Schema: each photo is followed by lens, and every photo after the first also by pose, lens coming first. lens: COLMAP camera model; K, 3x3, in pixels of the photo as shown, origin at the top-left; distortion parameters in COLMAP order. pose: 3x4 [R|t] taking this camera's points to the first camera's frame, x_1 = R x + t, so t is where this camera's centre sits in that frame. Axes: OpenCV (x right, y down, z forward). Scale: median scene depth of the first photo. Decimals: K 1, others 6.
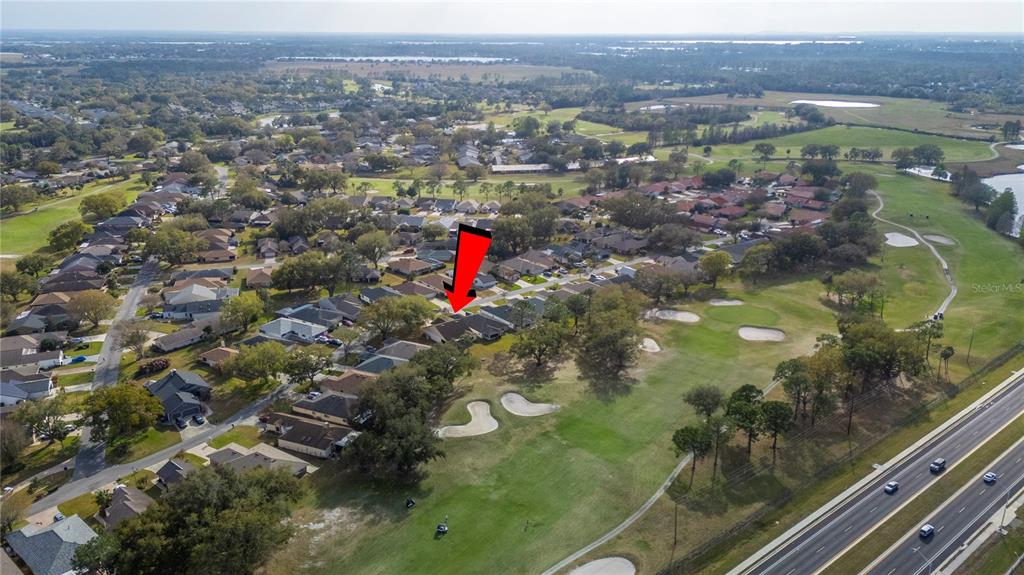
lens RADIAL K [[697.2, 0, 512.0], [0, 697.2, 287.5], [0, 0, 1]] dist [0.078130, -0.079423]
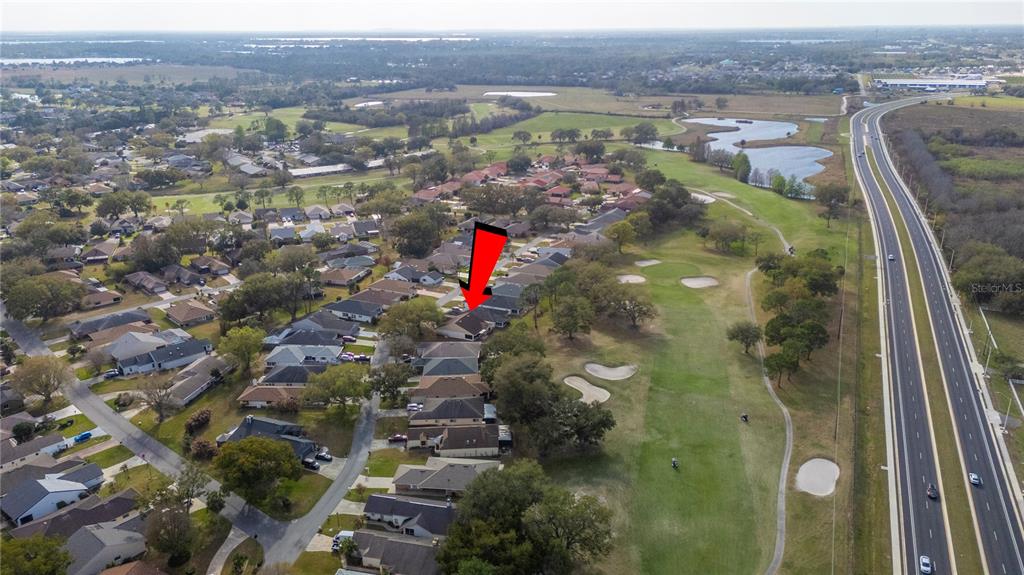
lens RADIAL K [[697.2, 0, 512.0], [0, 697.2, 287.5], [0, 0, 1]] dist [0.078130, -0.079423]
pose [[0.900971, -0.157882, 0.404134, -0.160142], [0.156494, 0.986997, 0.036704, -0.006832], [-0.404674, 0.030175, 0.913963, 0.020152]]
